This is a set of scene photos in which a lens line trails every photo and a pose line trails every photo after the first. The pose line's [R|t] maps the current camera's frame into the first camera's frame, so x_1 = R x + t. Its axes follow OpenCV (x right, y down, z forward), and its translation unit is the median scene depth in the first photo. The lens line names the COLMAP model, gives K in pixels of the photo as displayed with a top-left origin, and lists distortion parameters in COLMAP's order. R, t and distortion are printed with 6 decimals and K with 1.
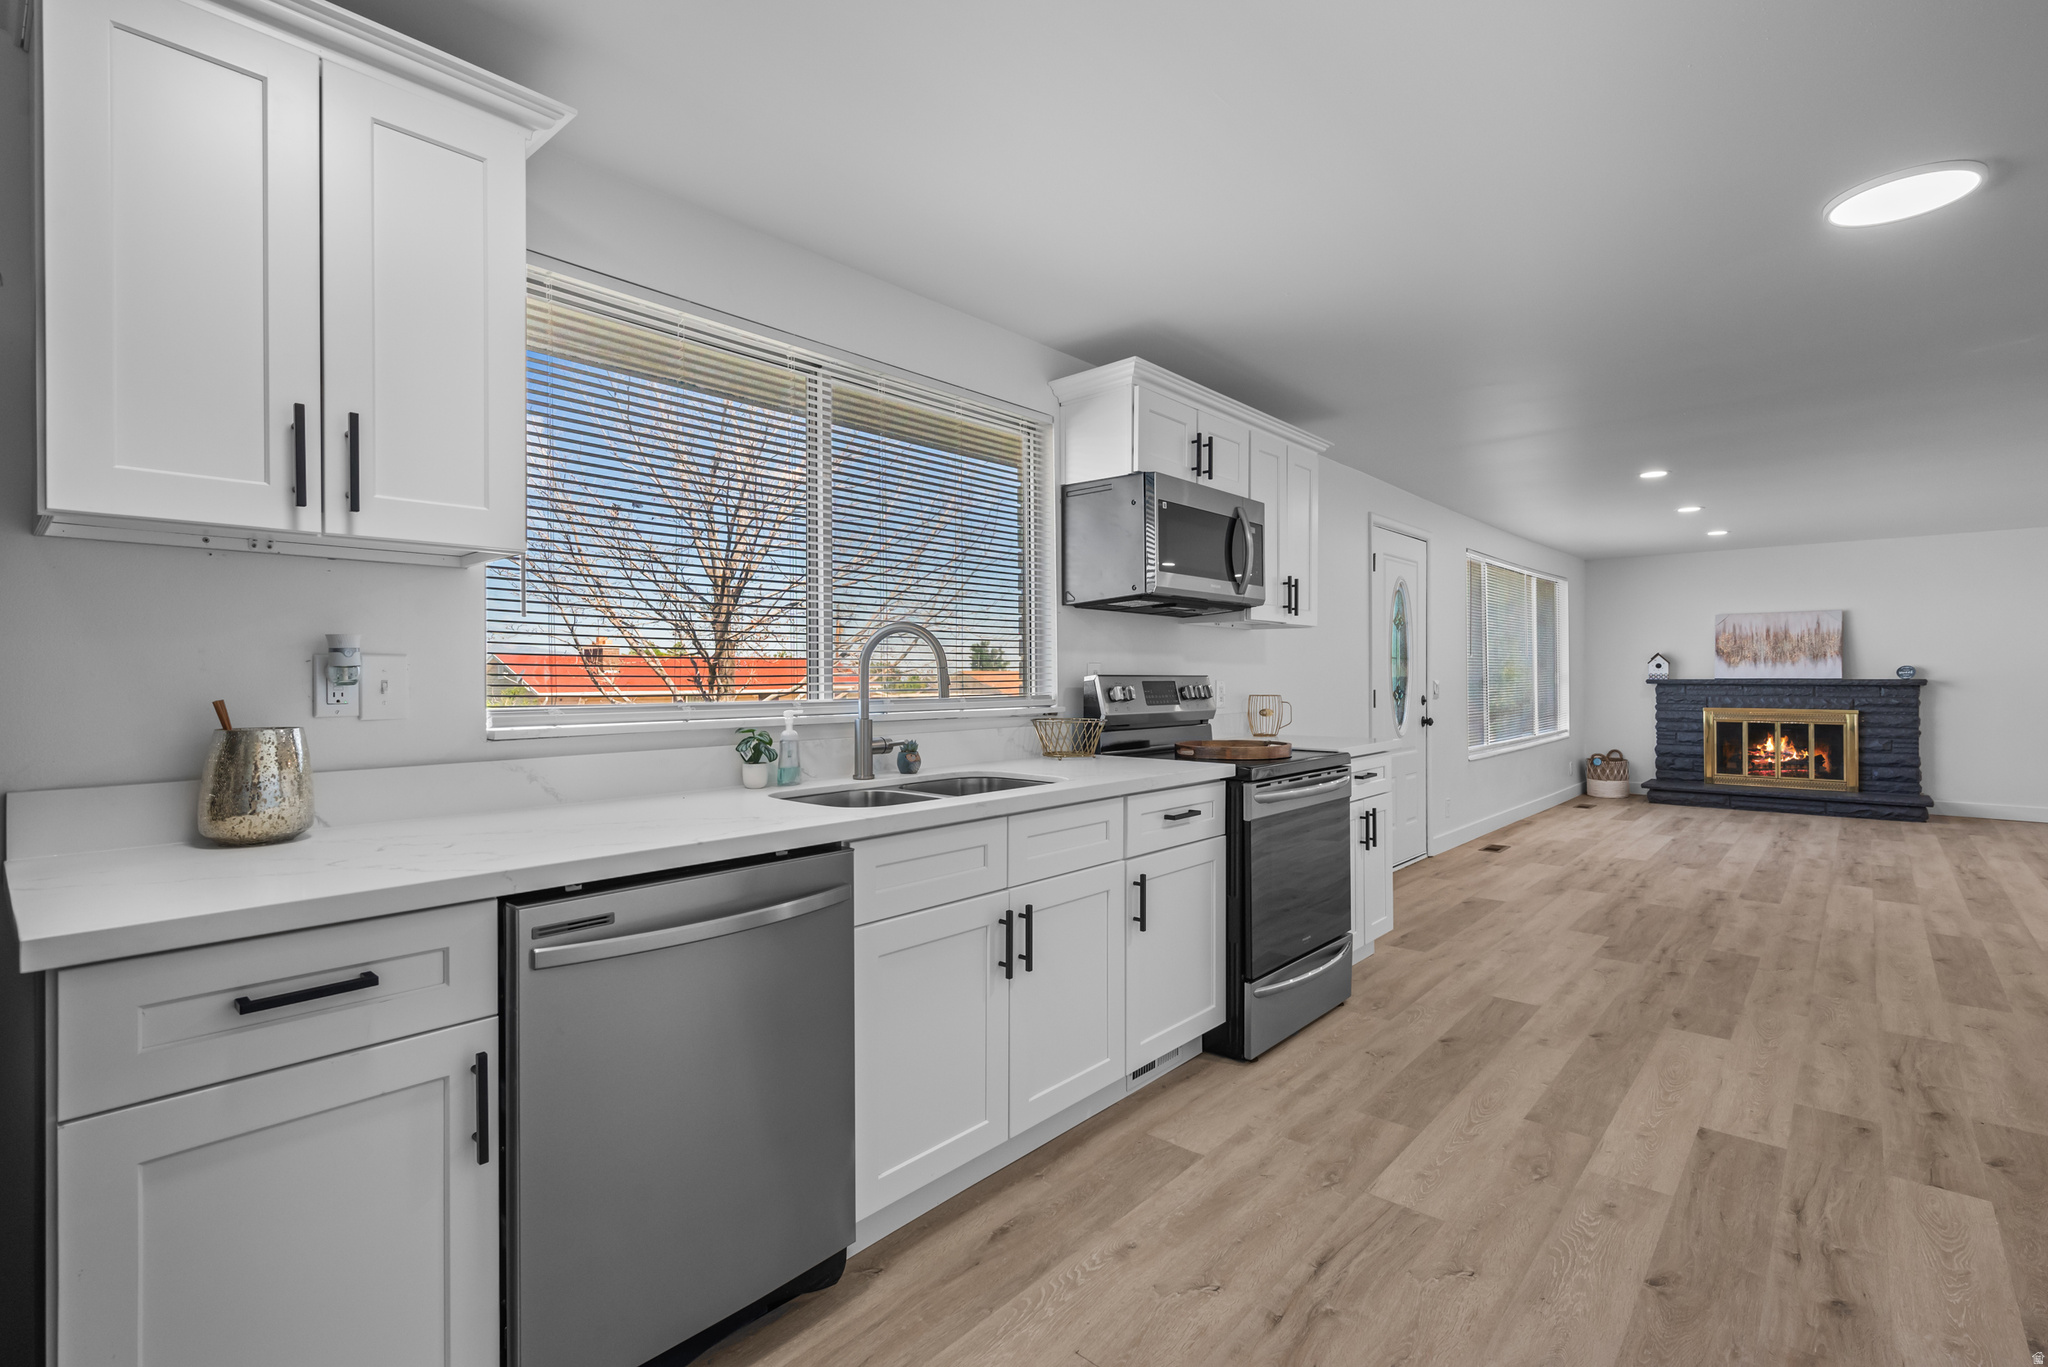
lens RADIAL K [[954.4, 0, 1024.0], [0, 954.4, 683.5], [0, 0, 1]] dist [0.001430, -0.000213]
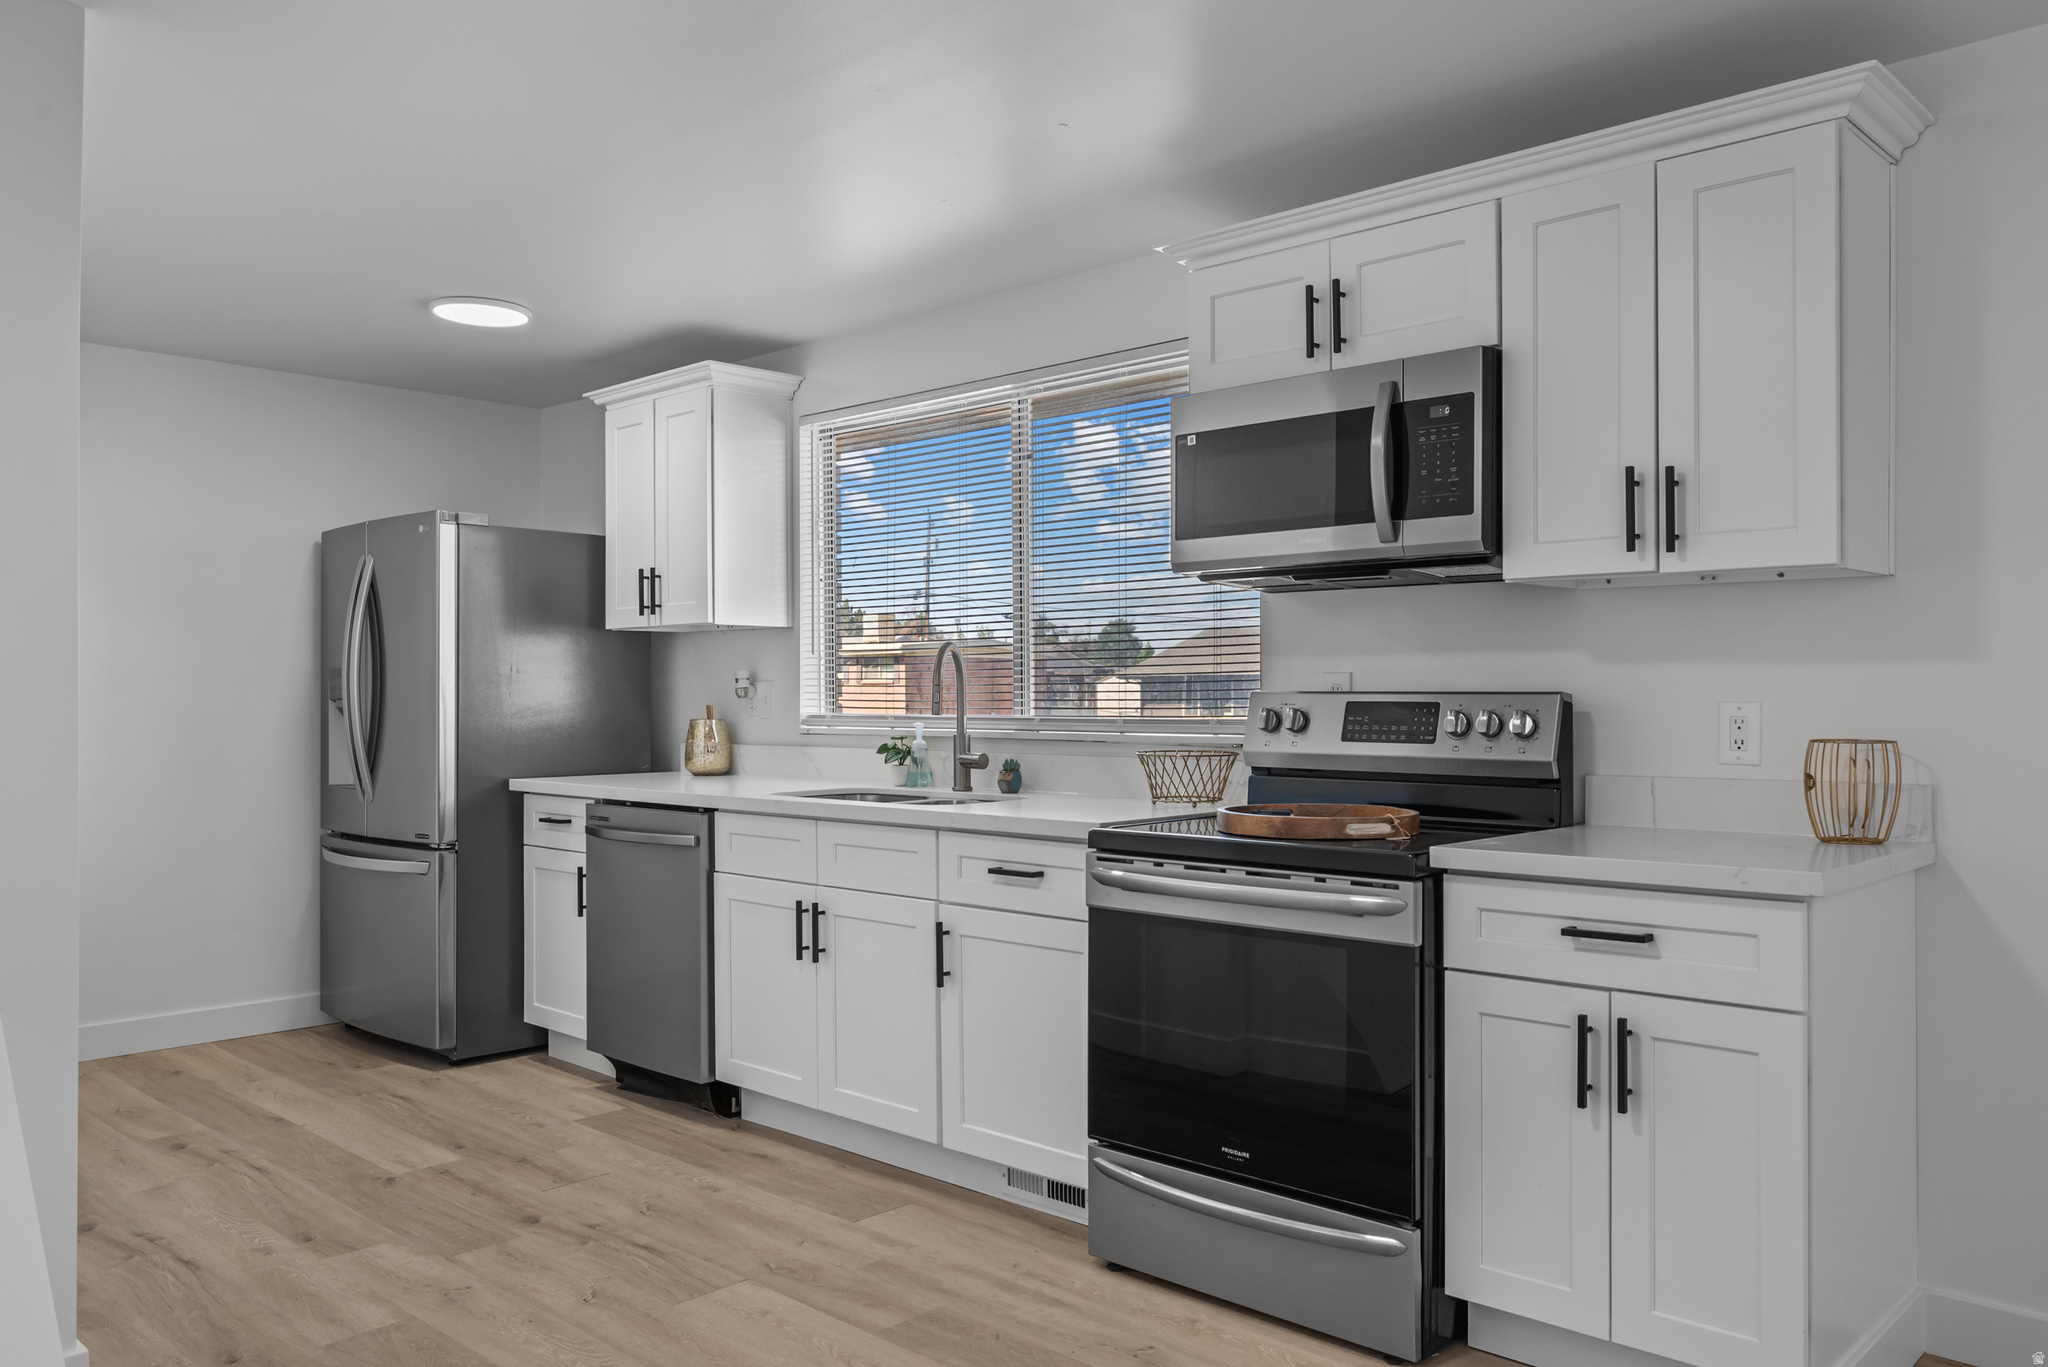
lens RADIAL K [[1533.0, 0, 1024.0], [0, 1533.0, 683.5], [0, 0, 1]] dist [-0.007236, 0.000256]
pose [[-0.045171, 0.001423, -0.998978, 1.672857], [0.002445, 0.999996, 0.001314, -0.022985], [0.998976, -0.002383, -0.045174, 1.251849]]
